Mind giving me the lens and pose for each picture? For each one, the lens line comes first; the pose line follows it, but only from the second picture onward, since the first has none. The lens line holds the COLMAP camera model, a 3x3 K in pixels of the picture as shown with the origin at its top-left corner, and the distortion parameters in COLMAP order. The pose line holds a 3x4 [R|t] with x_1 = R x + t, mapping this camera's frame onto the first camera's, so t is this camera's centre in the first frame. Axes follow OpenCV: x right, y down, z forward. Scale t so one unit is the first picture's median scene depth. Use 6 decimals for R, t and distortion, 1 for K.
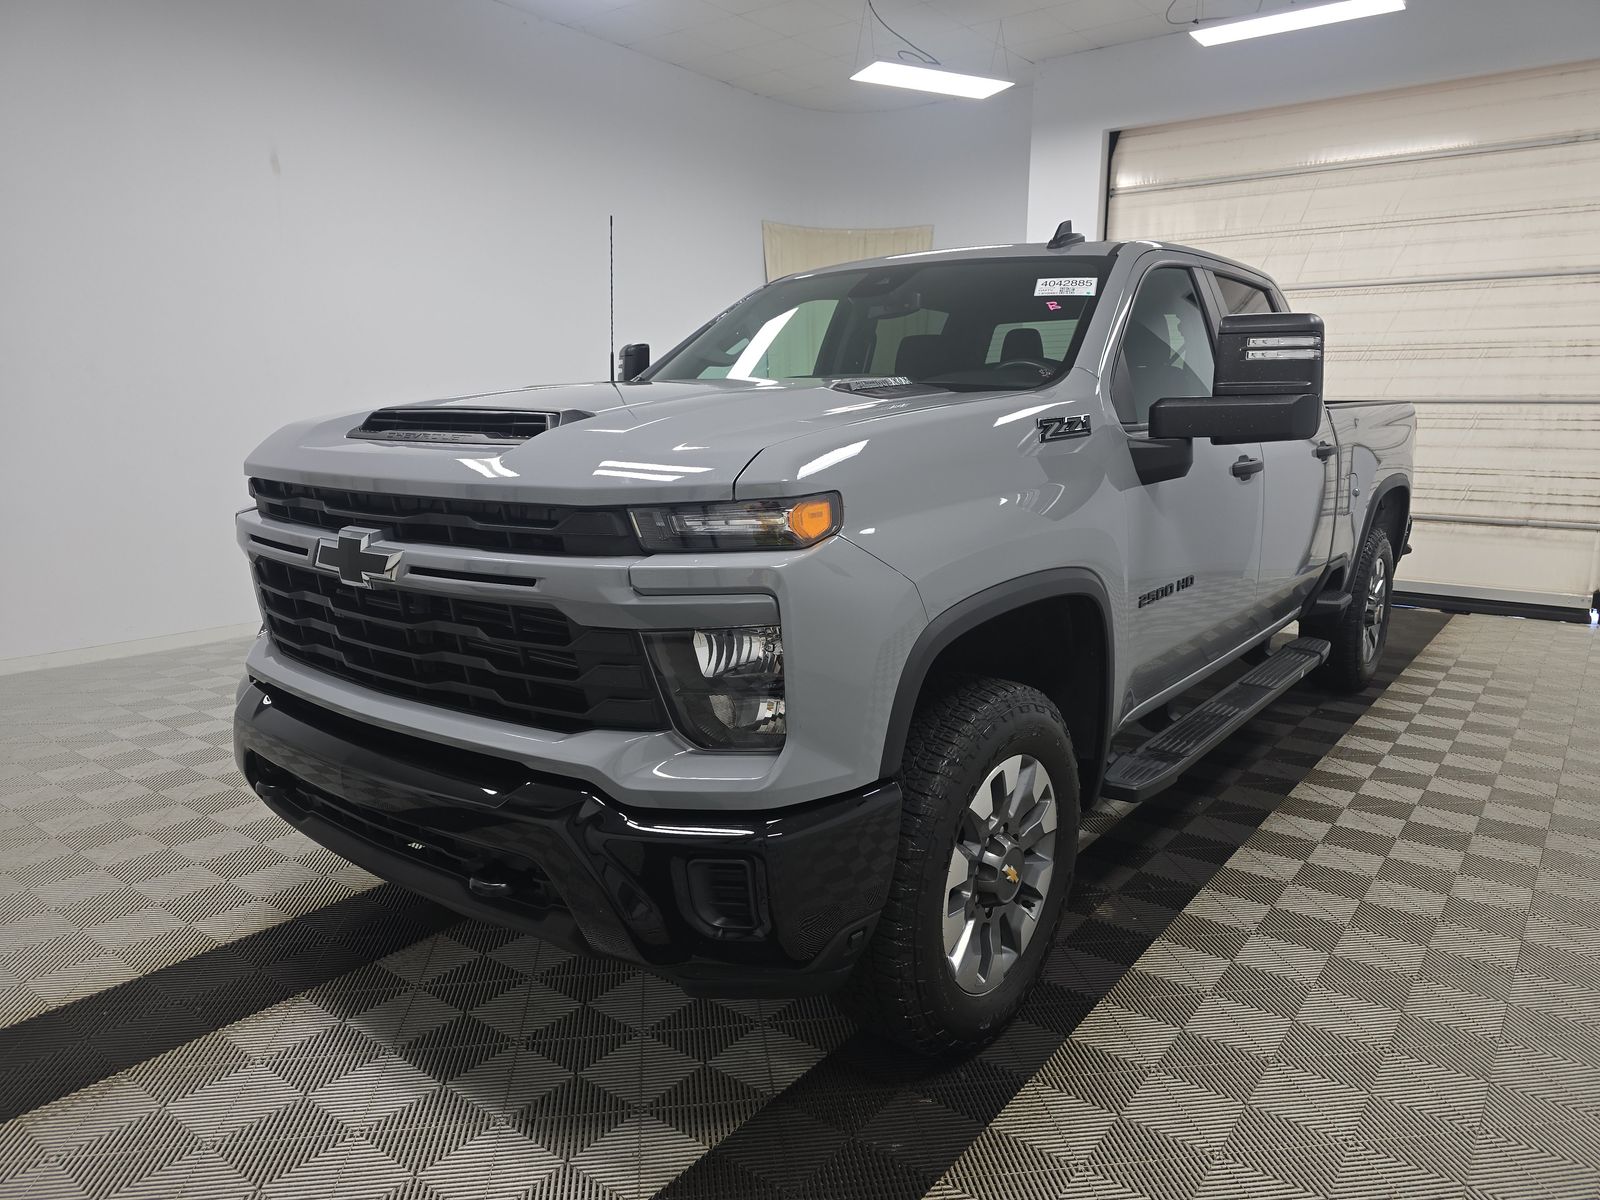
lens RADIAL K [[1081.5, 0, 800.6], [0, 1081.5, 598.3], [0, 0, 1]] dist [0.036024, -0.026198]
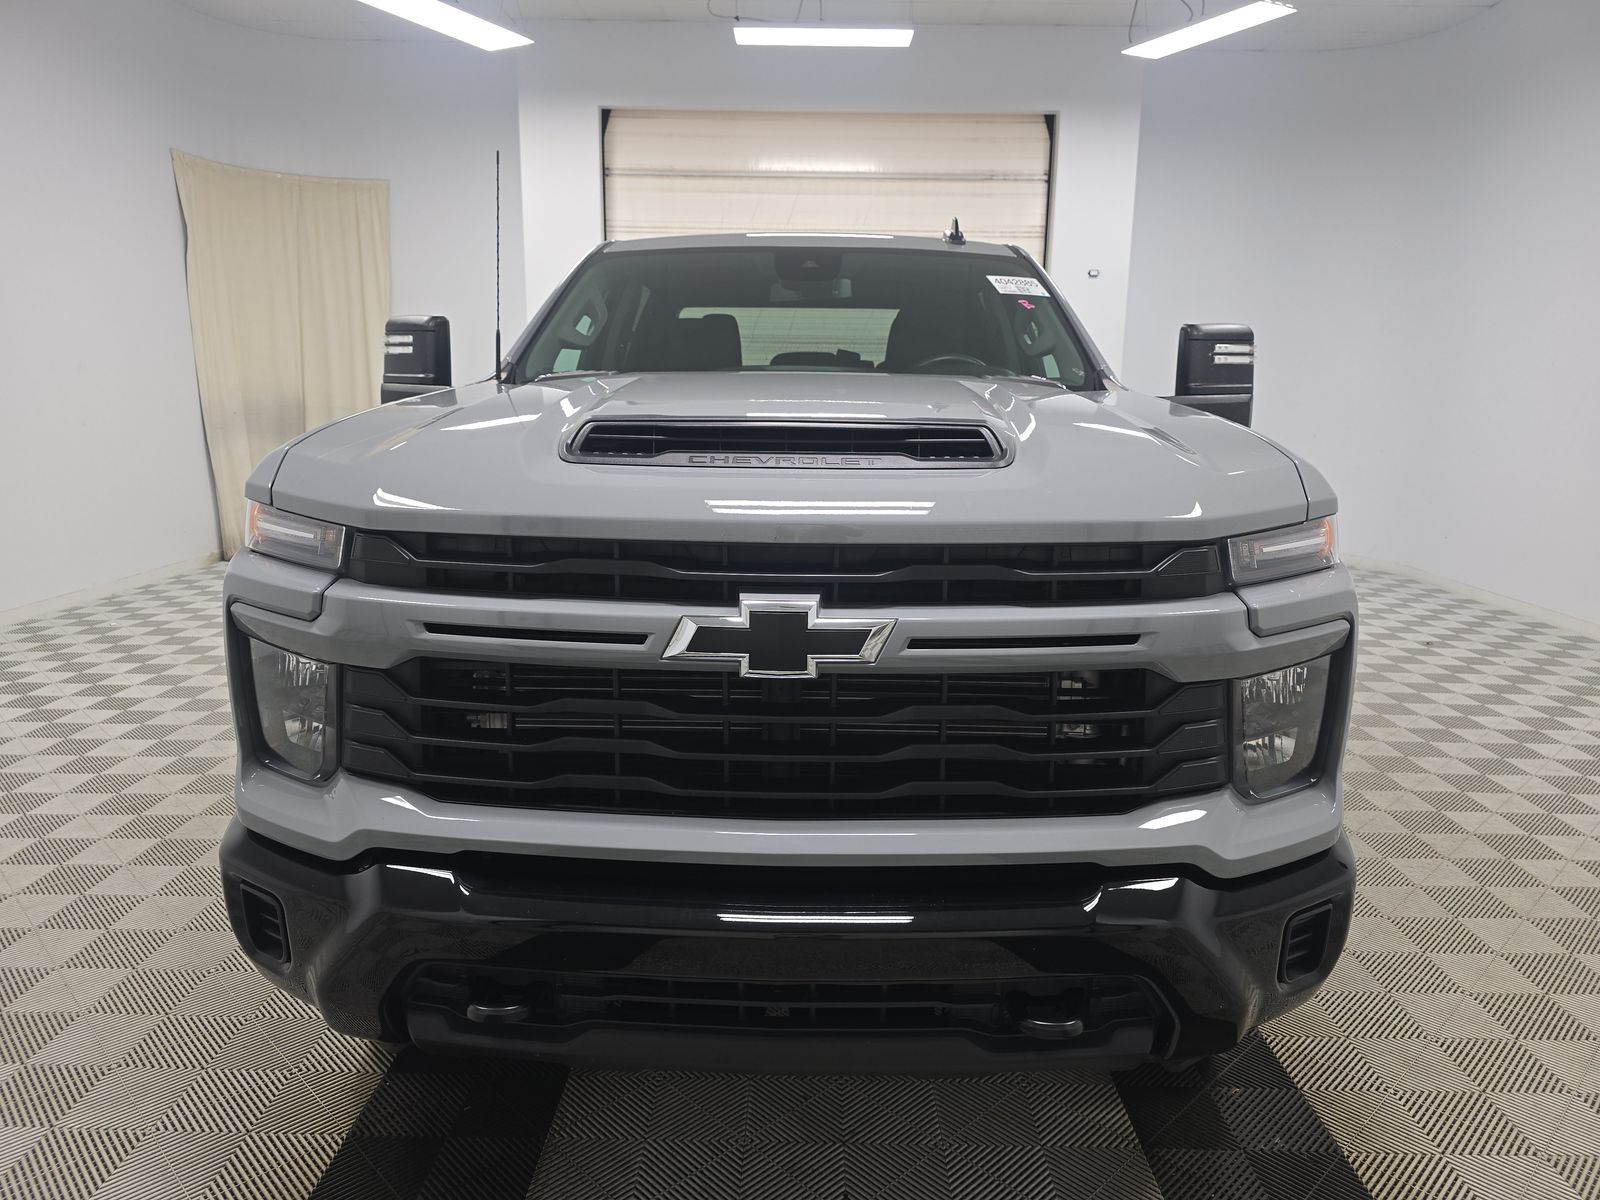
lens RADIAL K [[1081.5, 0, 800.6], [0, 1081.5, 601.3], [0, 0, 1]] dist [0.036024, -0.026198]
pose [[0.801441, -0.111404, 0.587606, -0.602596], [0.096881, 0.993705, 0.056259, -0.073647], [-0.590175, 0.011839, 0.807189, 0.321347]]
